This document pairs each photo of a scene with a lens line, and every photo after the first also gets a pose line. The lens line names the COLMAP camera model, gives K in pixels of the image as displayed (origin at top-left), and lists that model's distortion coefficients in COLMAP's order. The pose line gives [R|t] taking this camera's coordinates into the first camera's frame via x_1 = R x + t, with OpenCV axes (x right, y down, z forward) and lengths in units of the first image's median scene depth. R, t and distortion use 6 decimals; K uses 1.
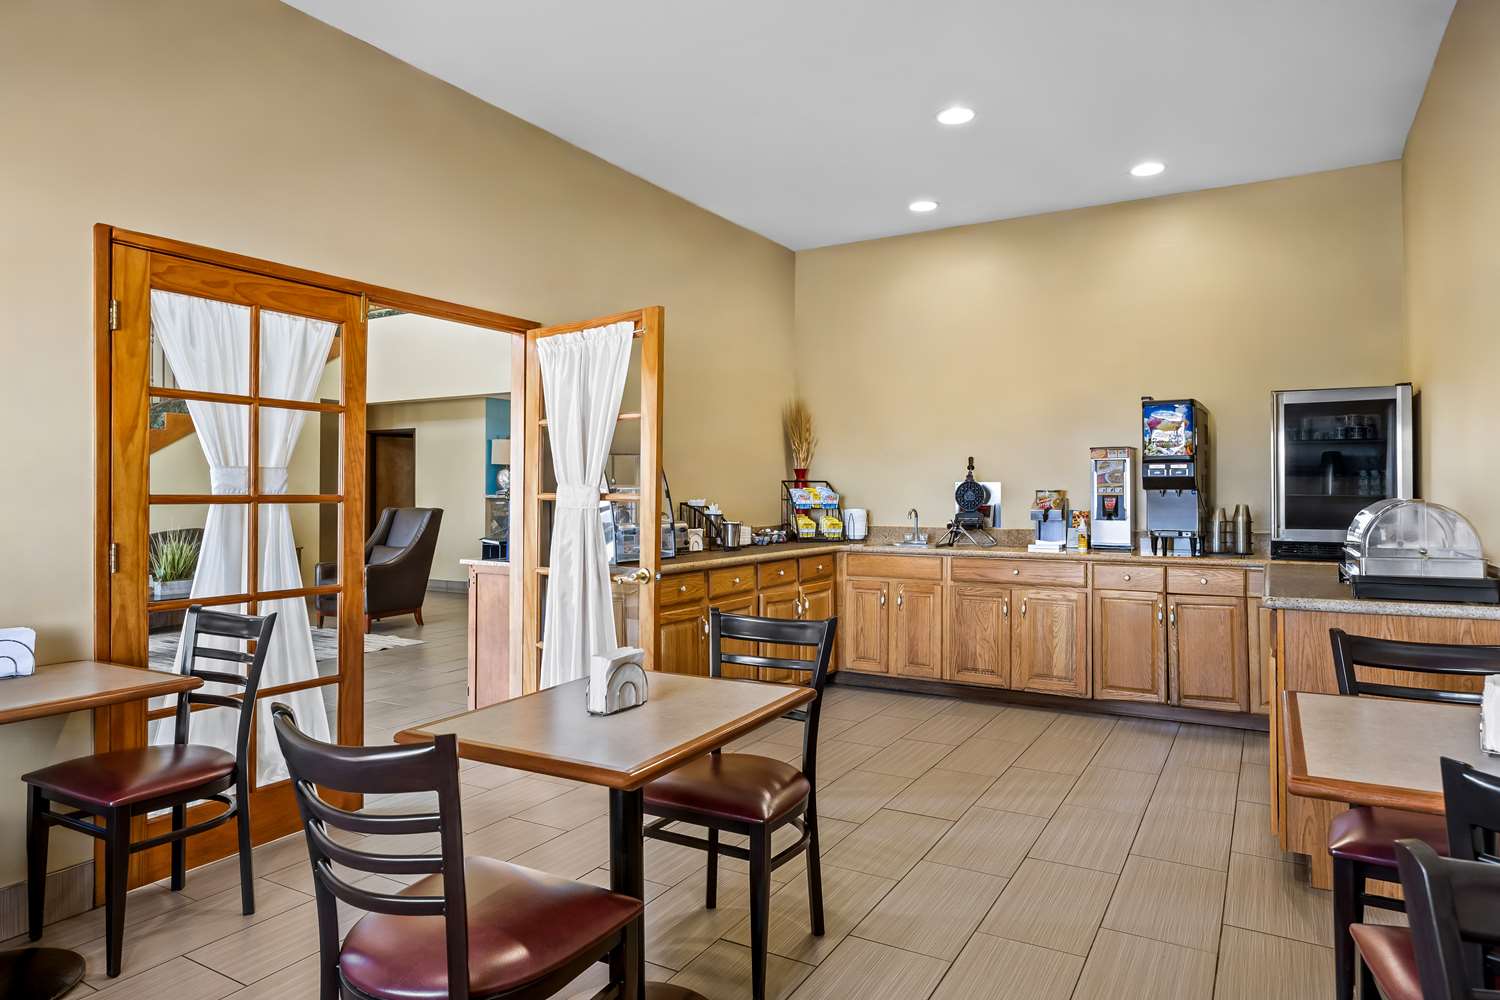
lens RADIAL K [[906.8, 0, 750.0], [0, 906.8, 500.0], [0, 0, 1]] dist [0.000794, 0.000206]
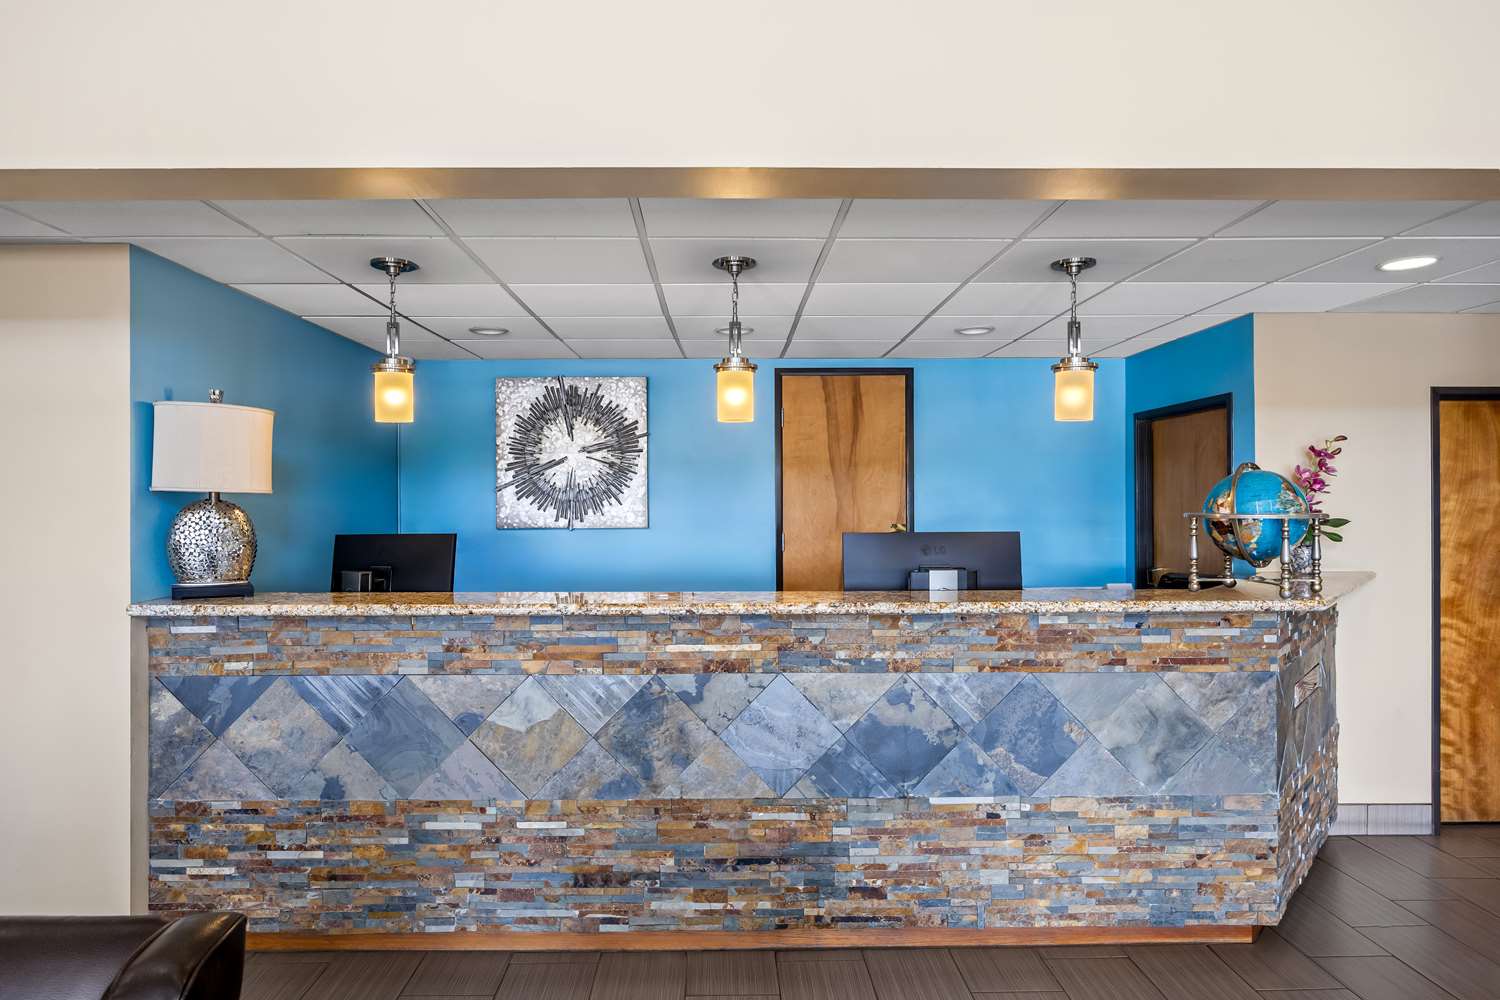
lens RADIAL K [[912.9, 0, 750.0], [0, 912.9, 500.0], [0, 0, 1]] dist [-0.015189, 0.000220]
pose [[0.857090, 0.000081, 0.515167, -0.304362], [0.006343, 0.999923, -0.010709, -0.036426], [-0.515128, 0.012446, 0.857023, 0.752276]]
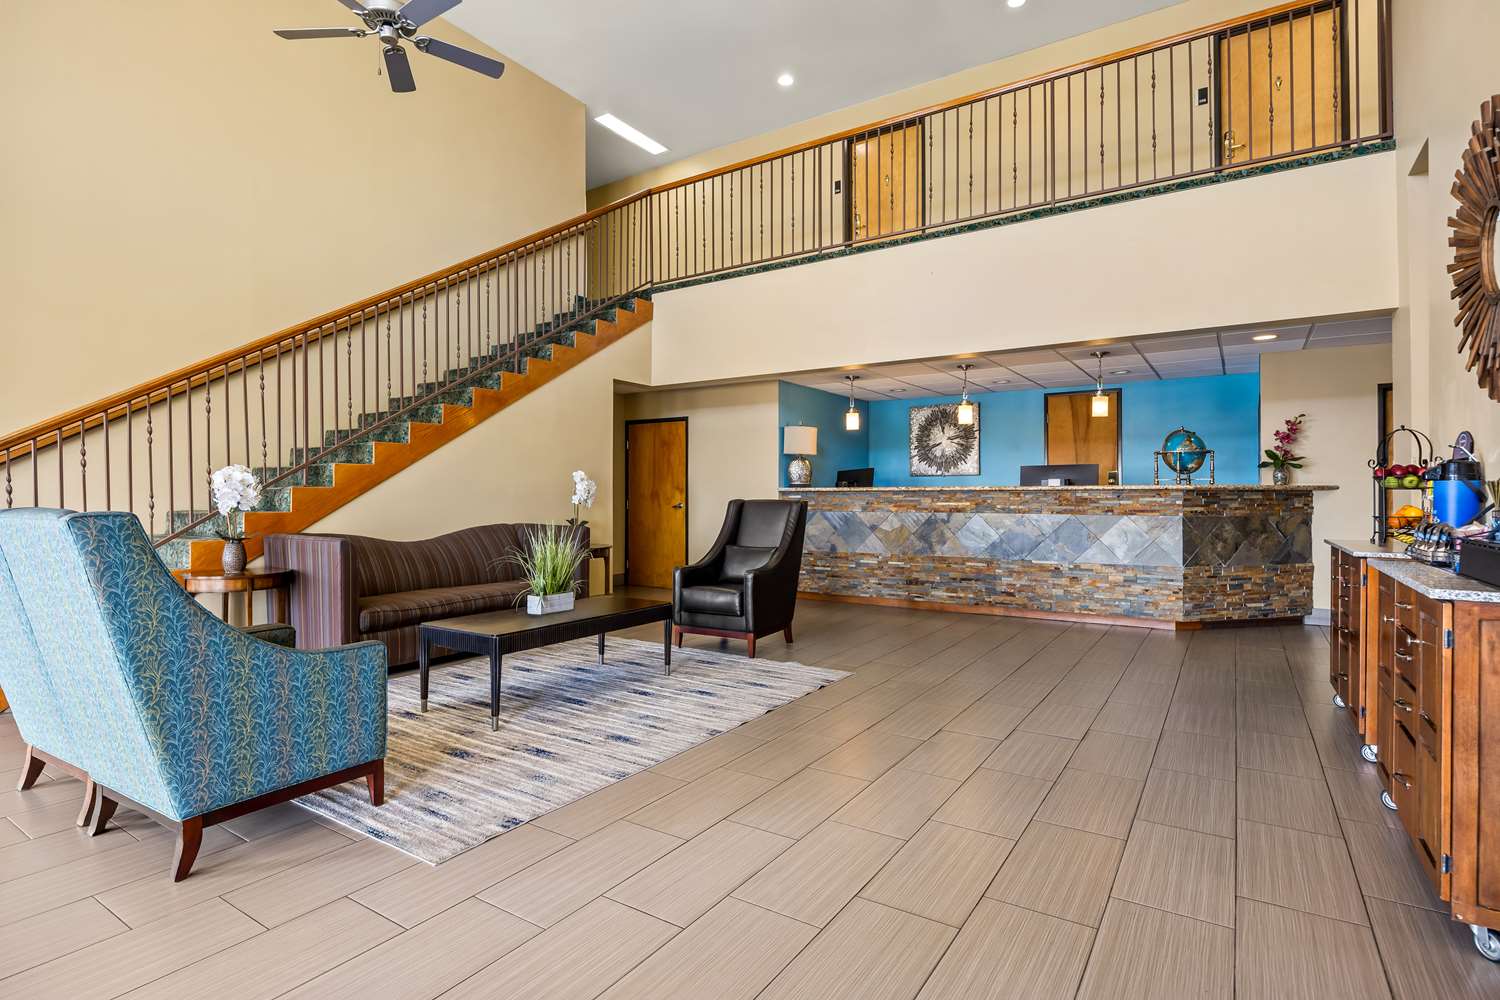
lens RADIAL K [[768.4, 0, 750.0], [0, 768.4, 500.0], [0, 0, 1]] dist [-0.000130, -0.000107]
pose [[0.998667, -0.000591, -0.051619, -0.312982], [0.000382, 0.999992, -0.004046, 0.010263], [0.051621, 0.004021, 0.998659, 0.268045]]
